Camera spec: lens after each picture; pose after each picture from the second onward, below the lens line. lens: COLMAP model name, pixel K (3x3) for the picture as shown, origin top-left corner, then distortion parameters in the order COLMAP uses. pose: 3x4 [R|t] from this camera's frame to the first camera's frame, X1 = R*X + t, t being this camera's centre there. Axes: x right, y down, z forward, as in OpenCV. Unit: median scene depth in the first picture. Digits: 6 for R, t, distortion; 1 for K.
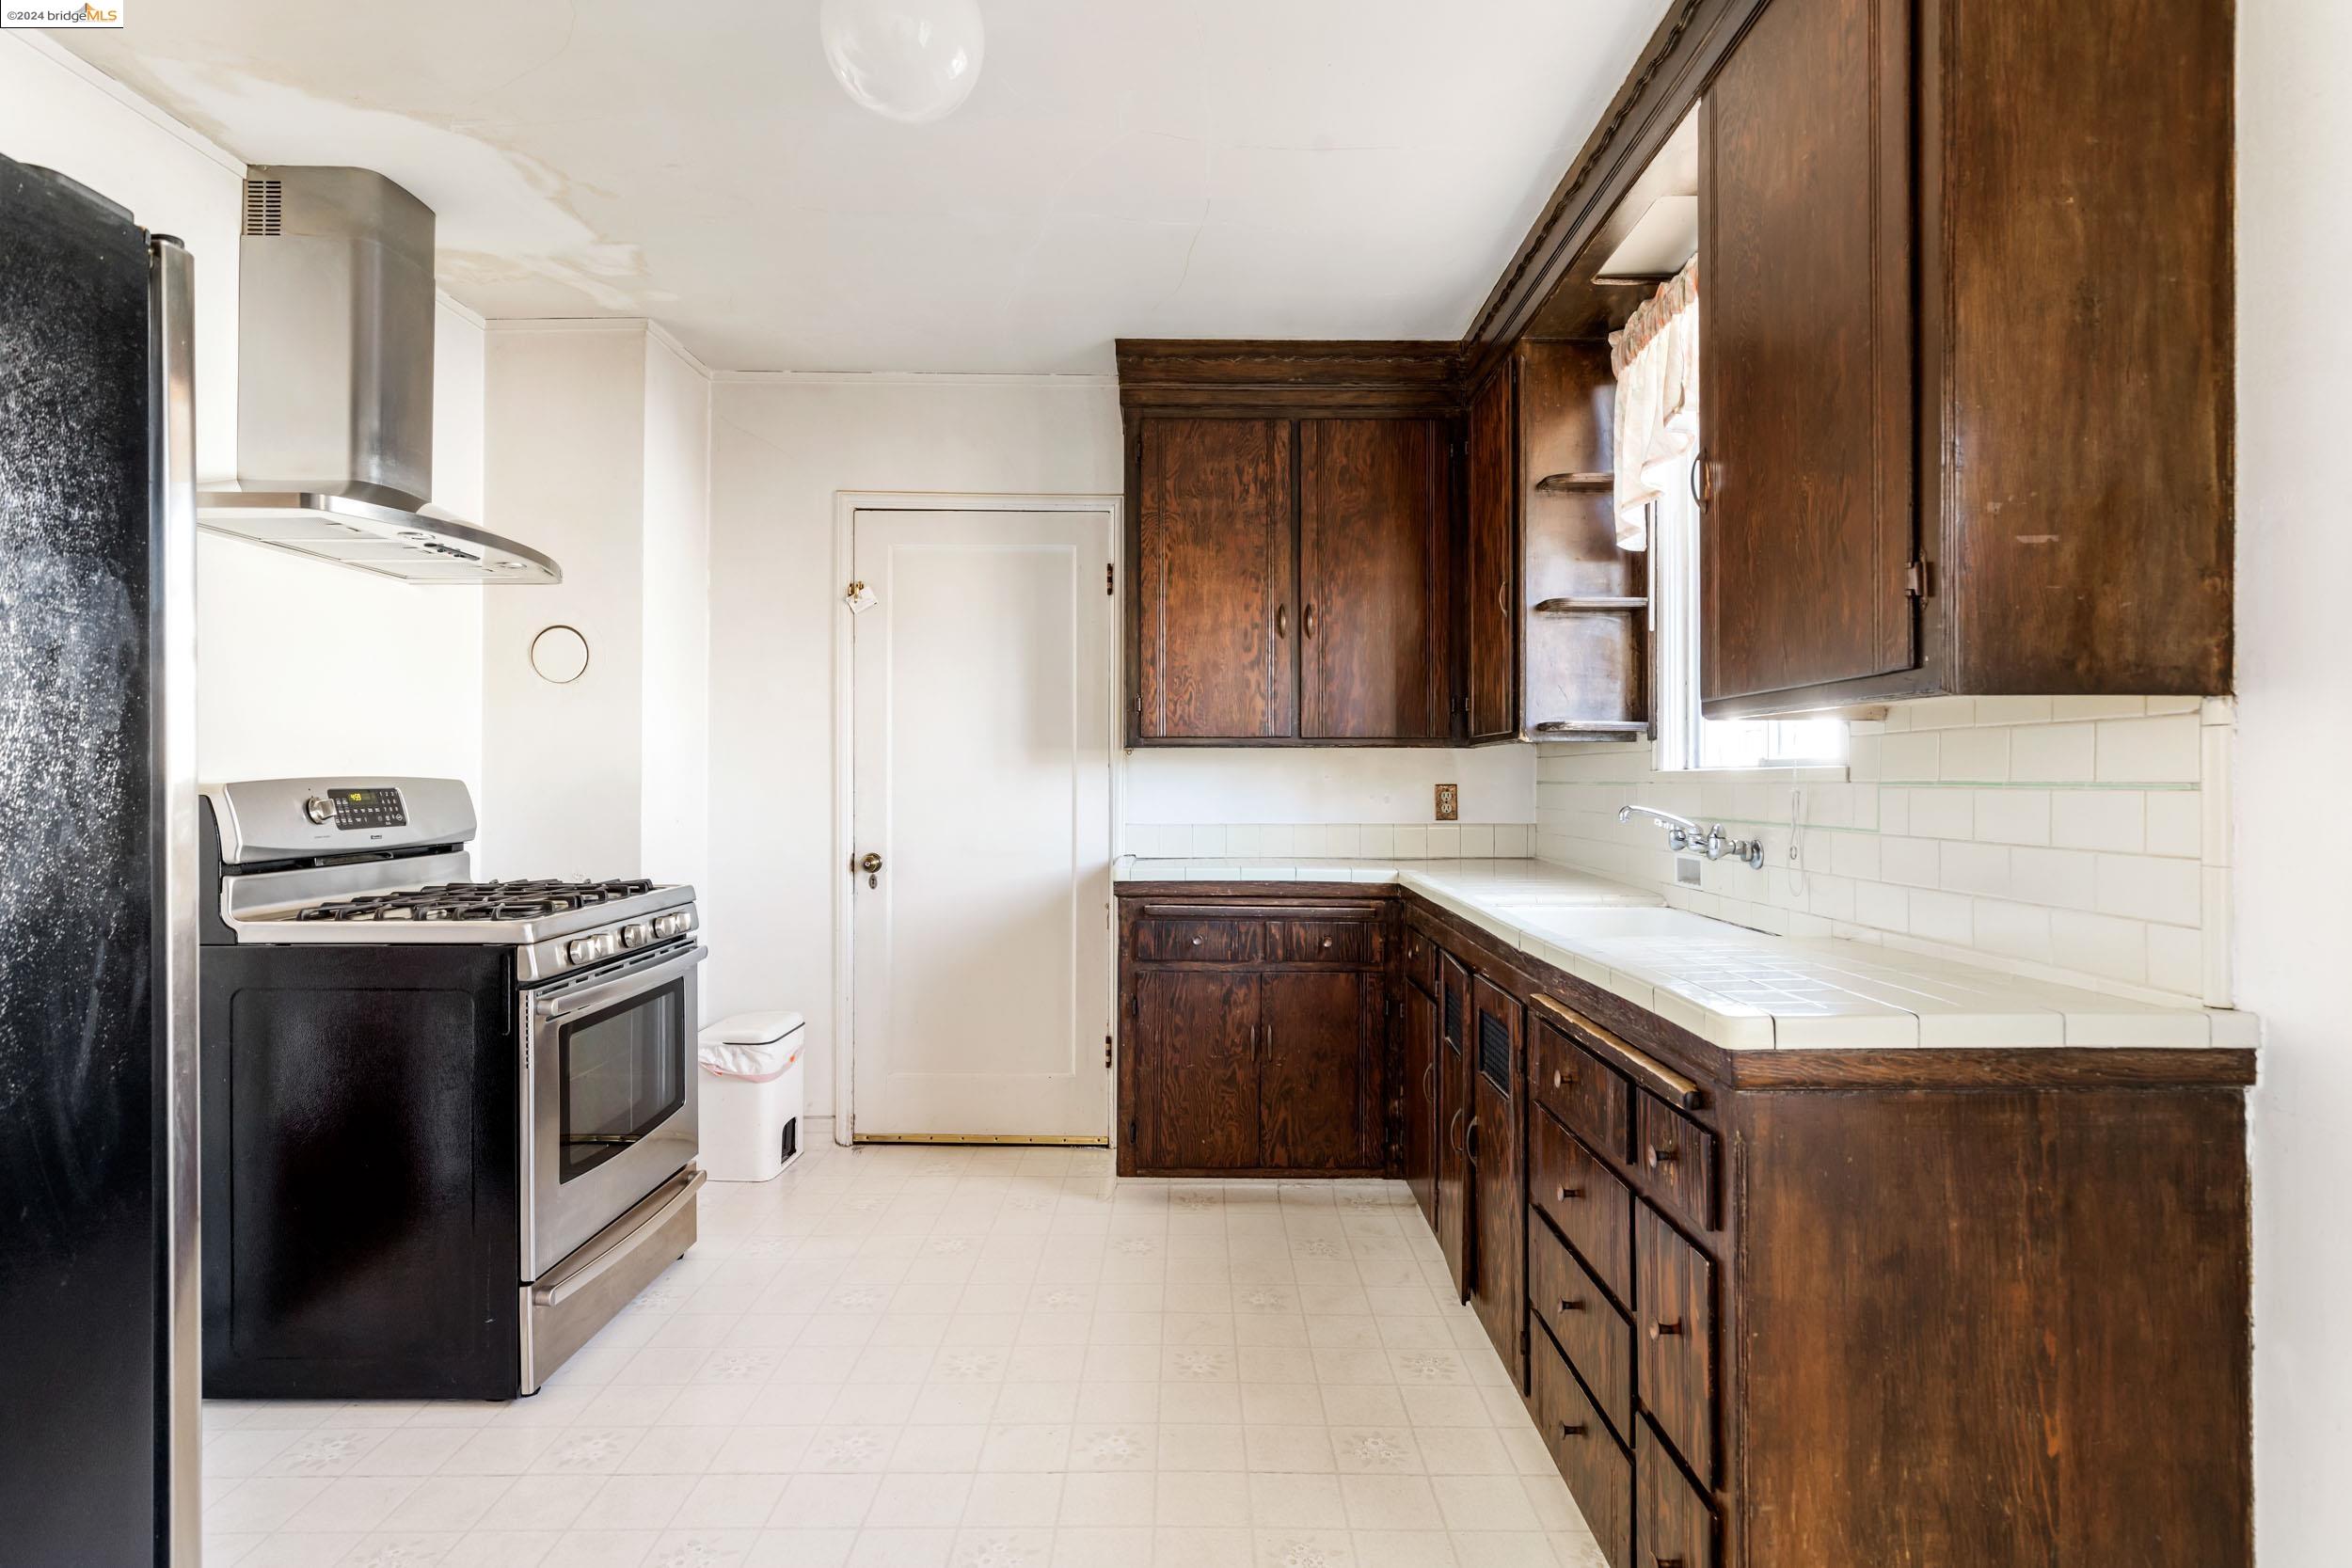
lens RADIAL K [[1188.8, 0, 1181.6], [0, 1188.8, 773.5], [0, 0, 1]] dist [0.003103, 0.000274]
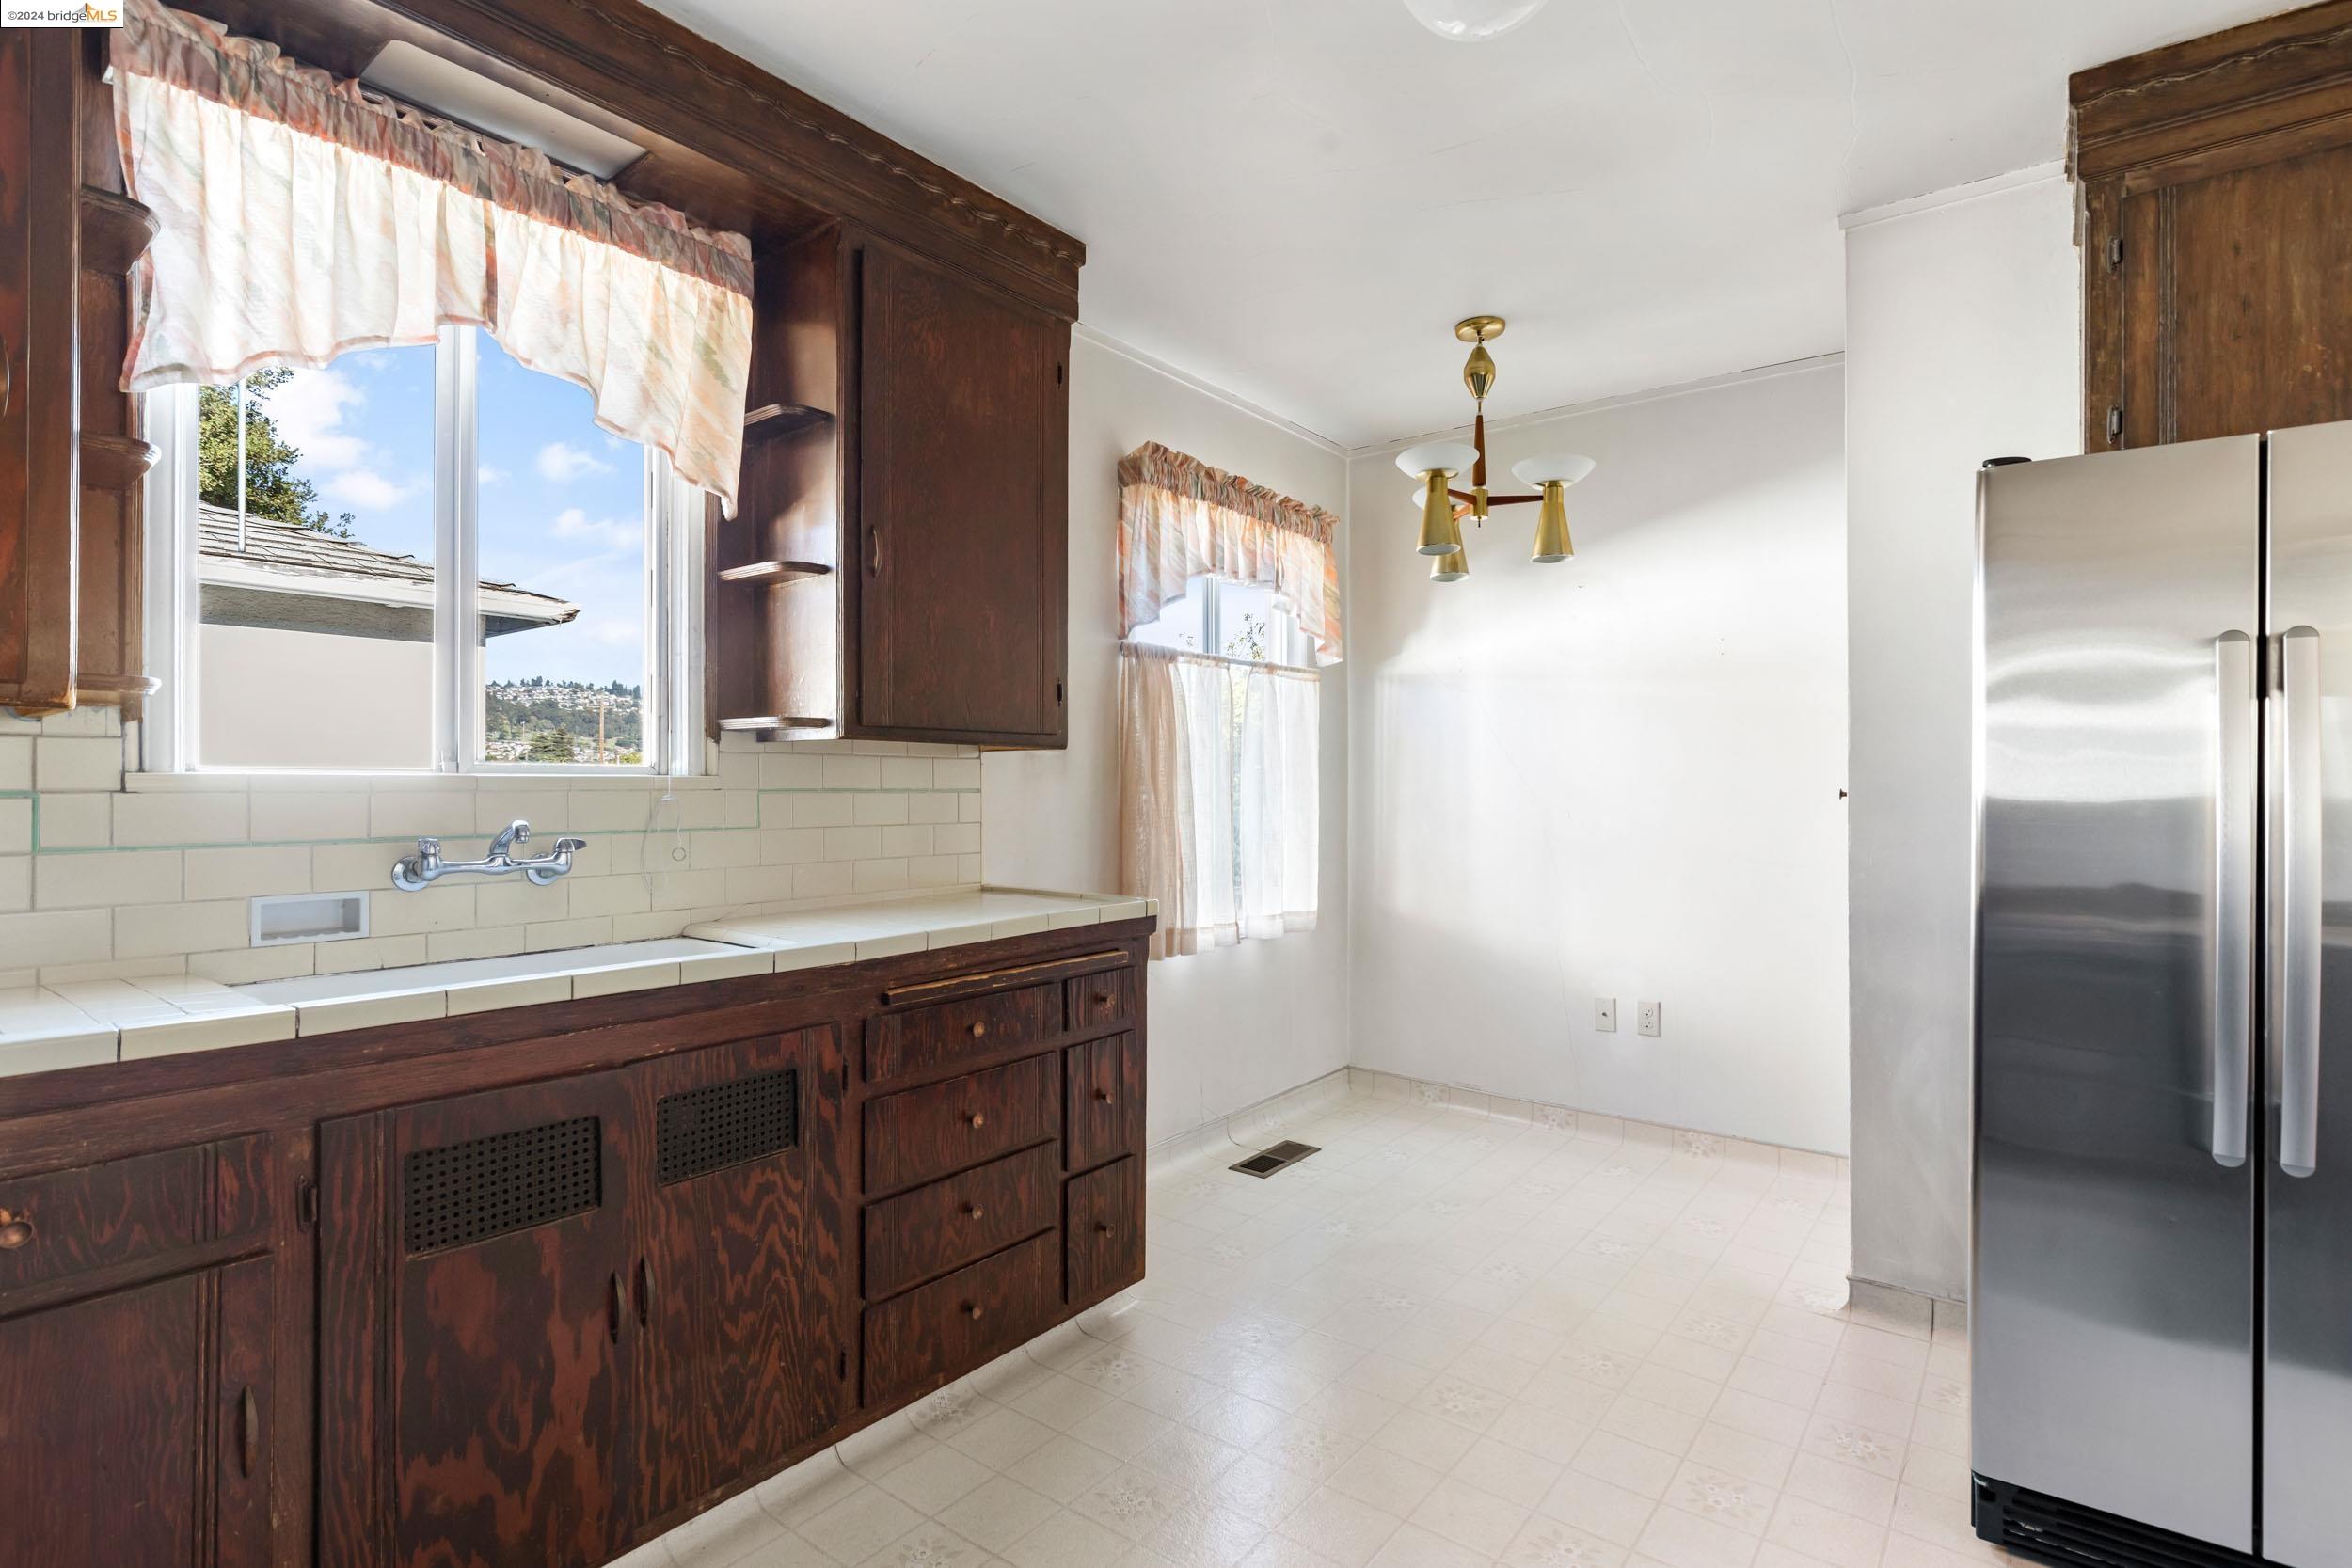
lens RADIAL K [[1136.1, 0, 1185.2], [0, 1136.1, 789.9], [0, 0, 1]] dist [0.003383, 0.000276]
pose [[-0.778519, -0.003425, 0.627611, -0.319536], [-0.004994, 0.999987, -0.000738, 0.003650], [-0.627601, -0.003709, -0.778526, 0.961558]]
